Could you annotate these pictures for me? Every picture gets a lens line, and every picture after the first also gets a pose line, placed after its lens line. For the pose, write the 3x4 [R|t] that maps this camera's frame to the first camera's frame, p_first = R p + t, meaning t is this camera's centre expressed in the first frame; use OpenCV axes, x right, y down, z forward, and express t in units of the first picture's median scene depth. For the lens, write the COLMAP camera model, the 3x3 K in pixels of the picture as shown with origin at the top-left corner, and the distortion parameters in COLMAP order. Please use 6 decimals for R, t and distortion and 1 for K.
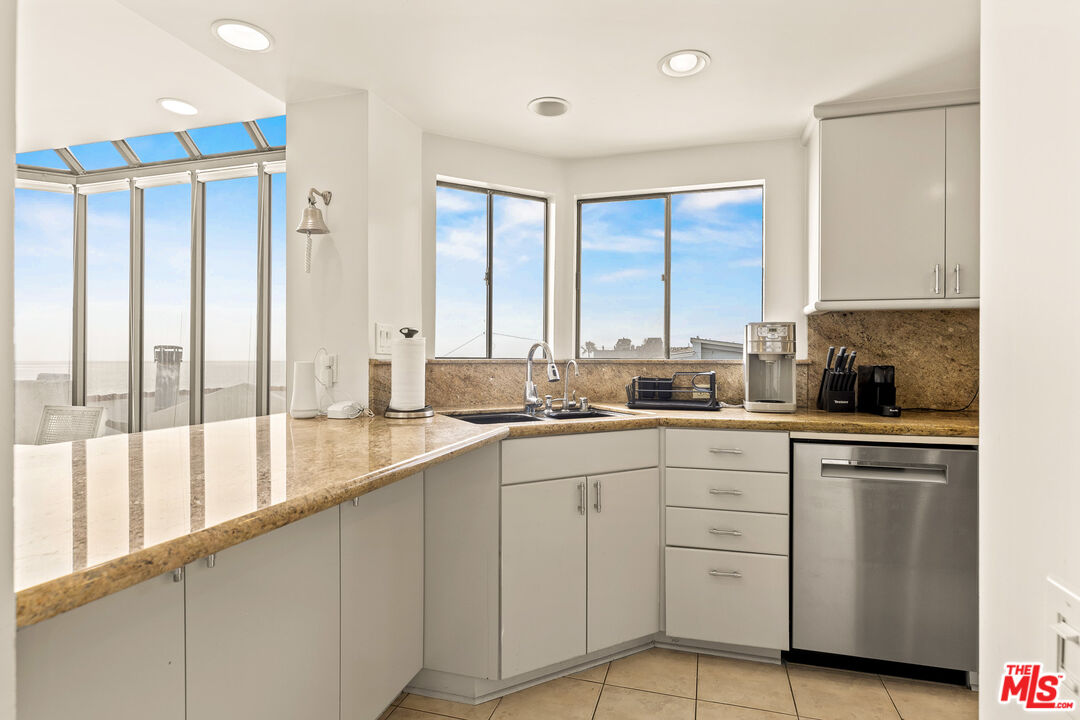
lens RADIAL K [[554.3, 0, 544.9], [0, 554.3, 355.3], [0, 0, 1]] dist [-0.005526, -0.000473]
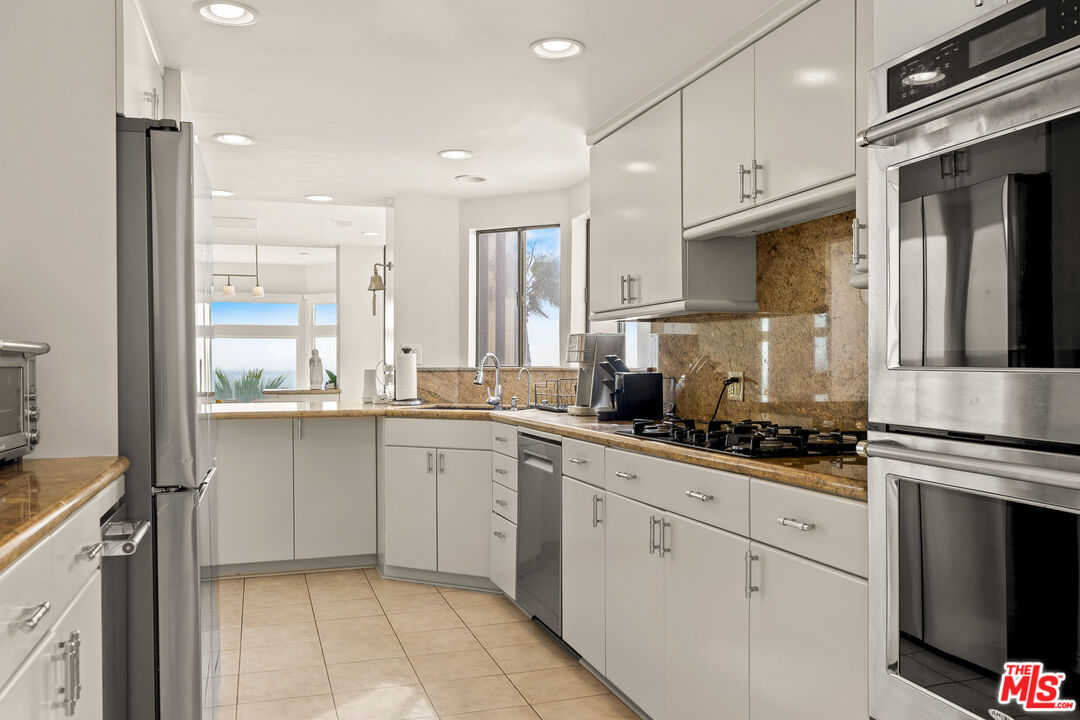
lens RADIAL K [[893.6, 0, 553.3], [0, 893.6, 381.5], [0, 0, 1]] dist [-0.009916, -0.002201]
pose [[0.561565, 0.012302, -0.827341, 2.082853], [0.005675, 0.999809, 0.018719, 0.002074], [0.827413, -0.015207, 0.561387, -0.051453]]
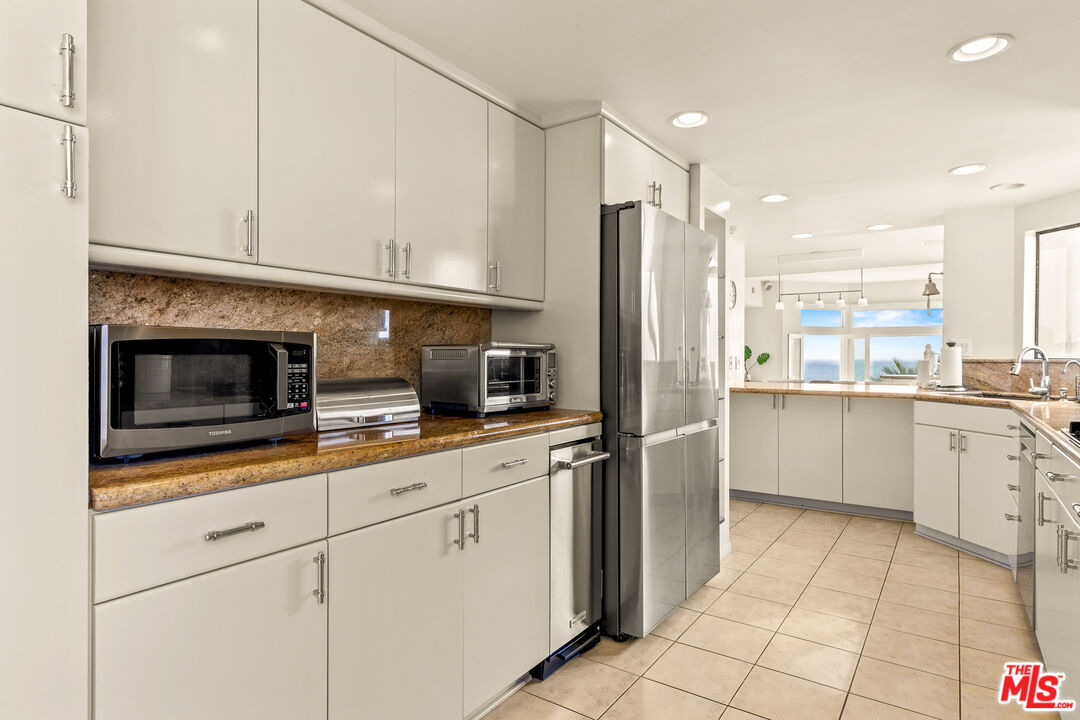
lens RADIAL K [[592.3, 0, 546.2], [0, 592.3, 355.8], [0, 0, 1]] dist [0.006861, 0.000773]
pose [[-0.324085, -0.003538, -0.946021, 2.058300], [-0.000694, 0.999994, -0.003502, 0.004711], [0.946028, -0.000478, -0.324086, 0.394759]]
